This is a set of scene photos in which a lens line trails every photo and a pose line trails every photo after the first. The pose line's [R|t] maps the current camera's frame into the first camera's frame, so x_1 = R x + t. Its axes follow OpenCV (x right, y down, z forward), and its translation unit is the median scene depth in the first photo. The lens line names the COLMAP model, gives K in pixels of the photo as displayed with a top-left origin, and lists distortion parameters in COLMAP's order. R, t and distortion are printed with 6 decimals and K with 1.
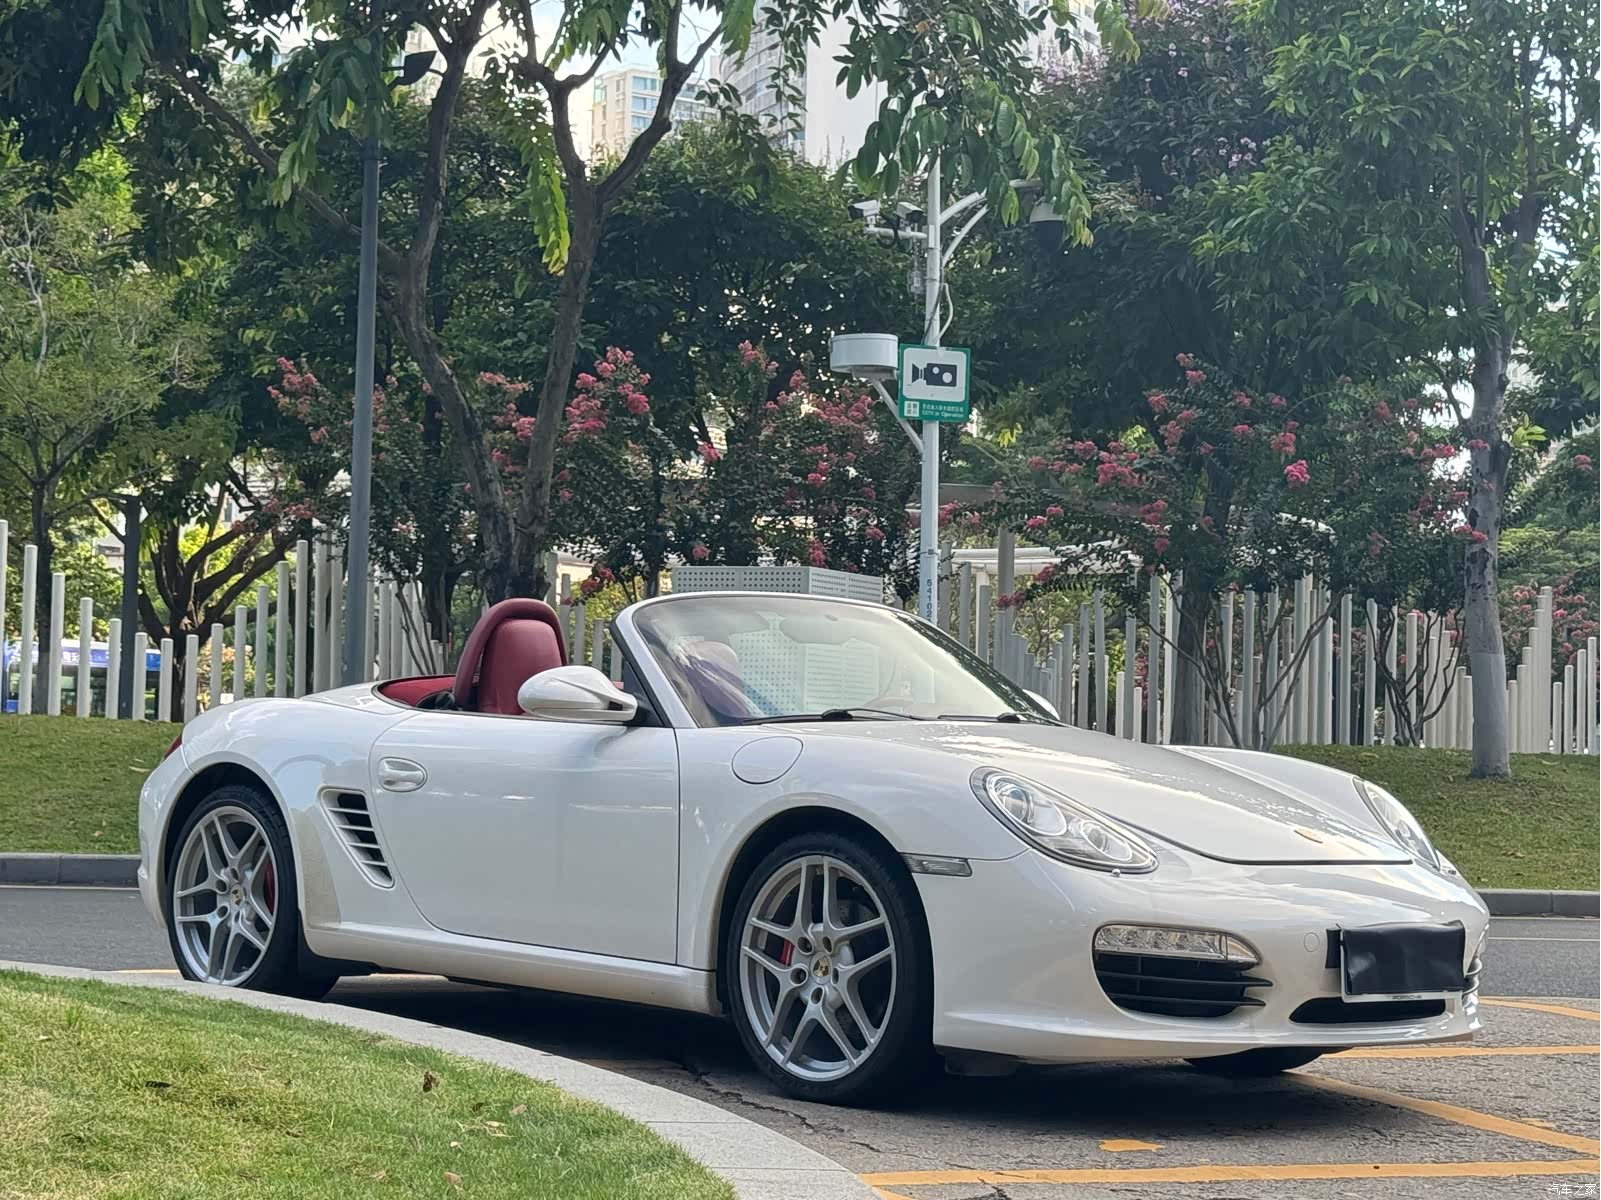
lens RADIAL K [[3011.6, 0, 800.5], [0, 3011.6, 600.0], [0, 0, 1]] dist [0.061324, 0.501257]
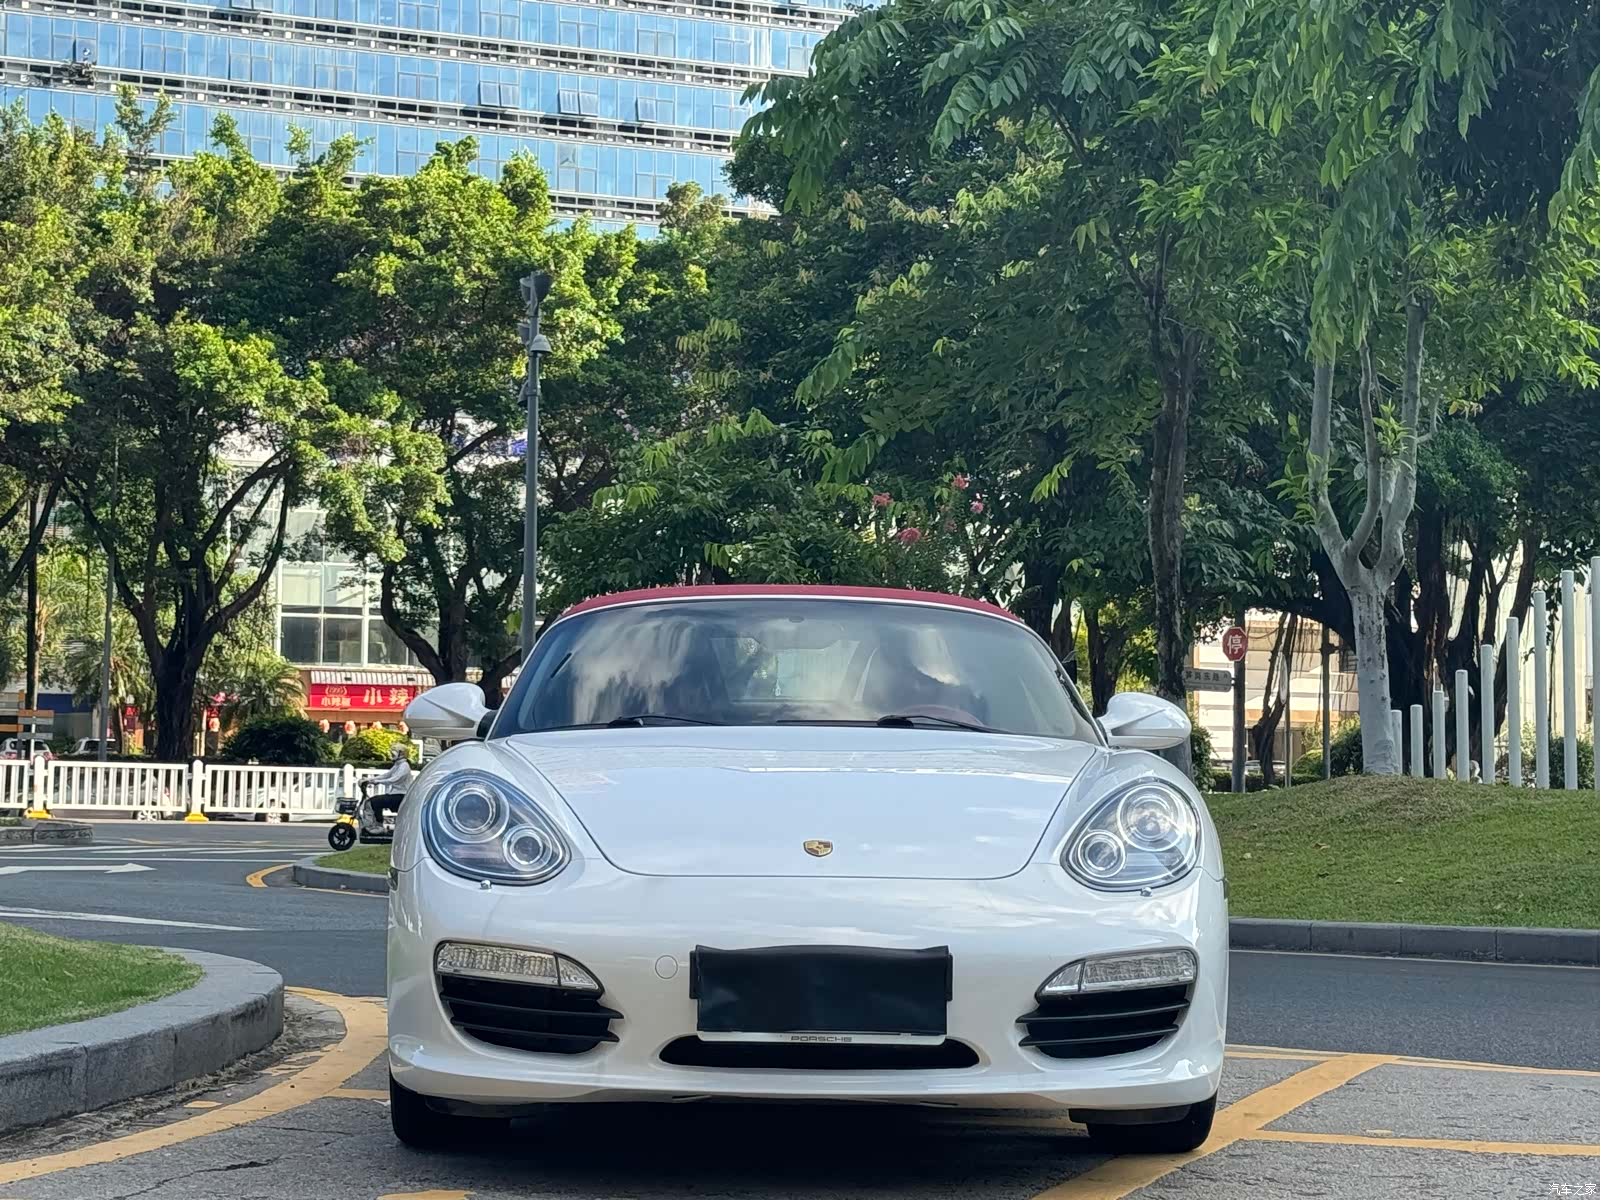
lens RADIAL K [[3032.5, 0, 800.5], [0, 3032.5, 600.0], [0, 0, 1]] dist [0.096428, 0.224486]
pose [[0.740694, -0.064379, -0.668751, 0.203920], [0.042575, 0.997895, -0.048910, 0.014631], [0.670492, 0.007755, 0.741876, 0.107660]]
